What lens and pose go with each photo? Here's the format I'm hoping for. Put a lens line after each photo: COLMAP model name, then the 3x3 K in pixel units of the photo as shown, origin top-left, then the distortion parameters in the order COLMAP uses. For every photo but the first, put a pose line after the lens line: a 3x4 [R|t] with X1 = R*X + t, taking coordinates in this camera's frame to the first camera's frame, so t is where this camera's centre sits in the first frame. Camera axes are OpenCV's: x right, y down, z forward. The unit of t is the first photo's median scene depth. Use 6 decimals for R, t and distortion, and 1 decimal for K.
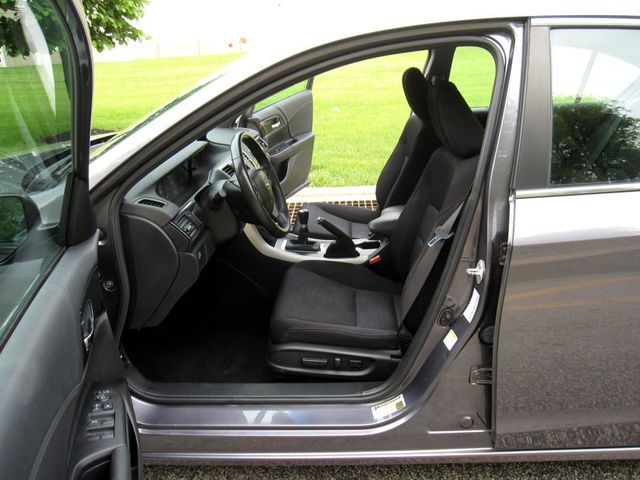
lens RADIAL K [[527.2, 0, 330.2], [0, 527.2, 239.9], [0, 0, 1]] dist [-0.078915, 0.066648]
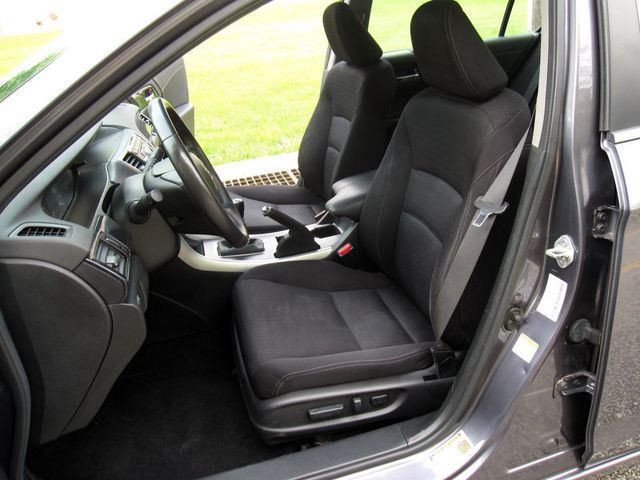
lens RADIAL K [[527.2, 0, 330.2], [0, 527.2, 239.9], [0, 0, 1]] dist [-0.078915, 0.066648]
pose [[0.949482, -0.169827, 0.263899, -0.170808], [0.154971, 0.984969, 0.076288, -0.049126], [-0.272888, -0.031537, 0.961529, 0.324396]]
